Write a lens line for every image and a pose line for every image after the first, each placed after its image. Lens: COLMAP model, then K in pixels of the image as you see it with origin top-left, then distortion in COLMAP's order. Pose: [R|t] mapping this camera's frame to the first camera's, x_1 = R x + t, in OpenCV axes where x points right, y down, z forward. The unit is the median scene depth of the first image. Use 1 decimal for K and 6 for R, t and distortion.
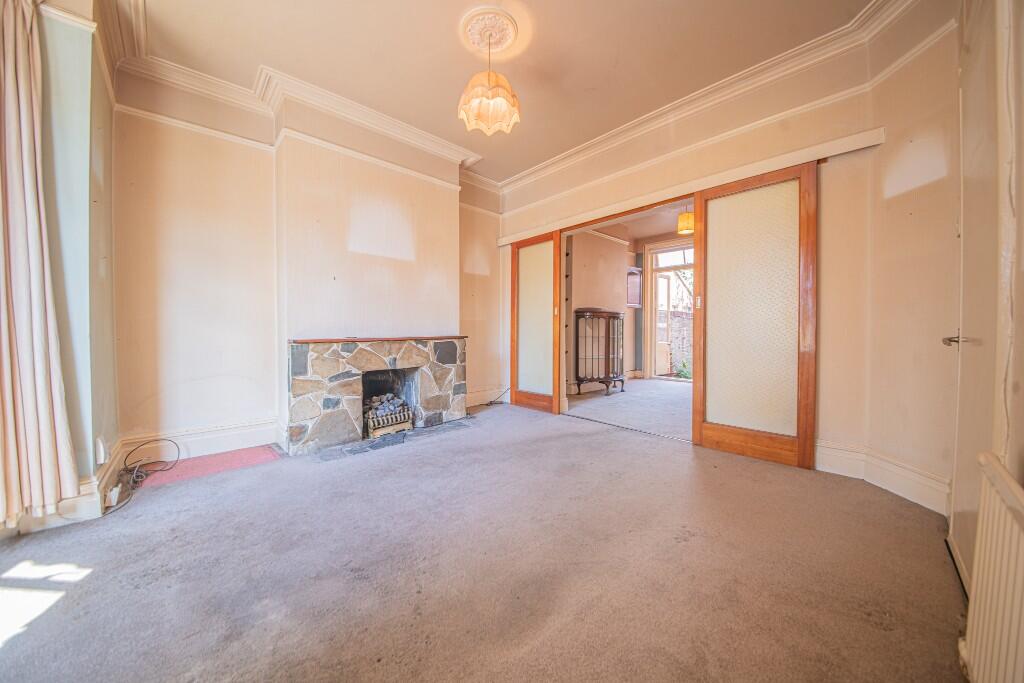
lens RADIAL K [[358.2, 0, 516.3], [0, 358.2, 334.5], [0, 0, 1]] dist [0.002843, -0.001168]
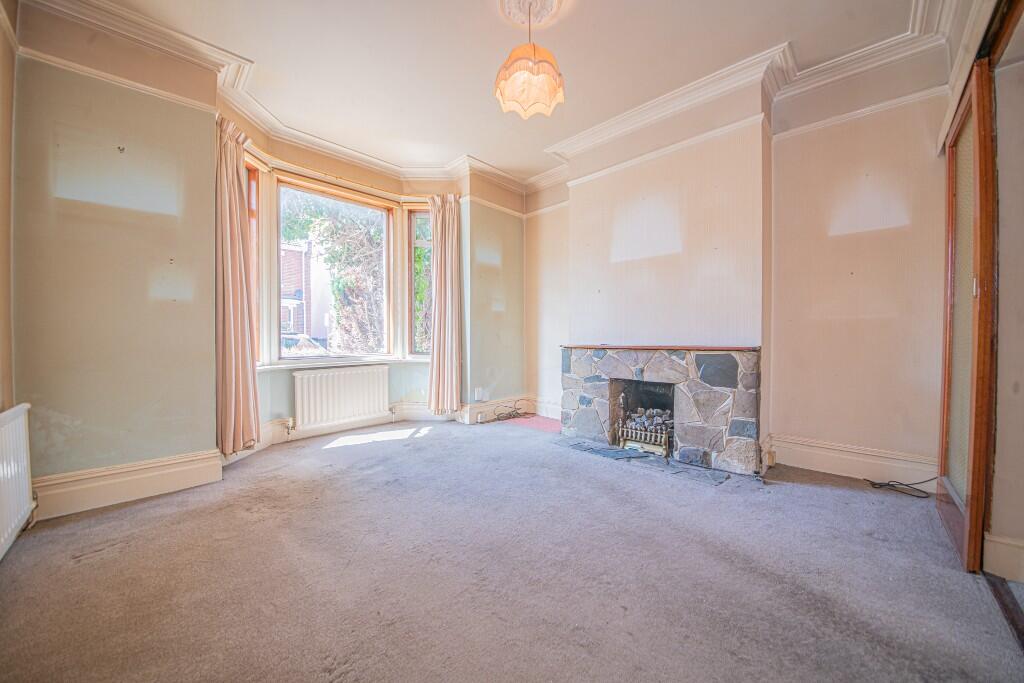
lens RADIAL K [[358.2, 0, 521.7], [0, 358.2, 338.8], [0, 0, 1]] dist [0.002843, -0.001168]
pose [[0.056530, 0.008210, -0.998367, 0.507703], [-0.015044, 0.999860, 0.007371, -0.010683], [0.998288, 0.014603, 0.056646, 0.603369]]
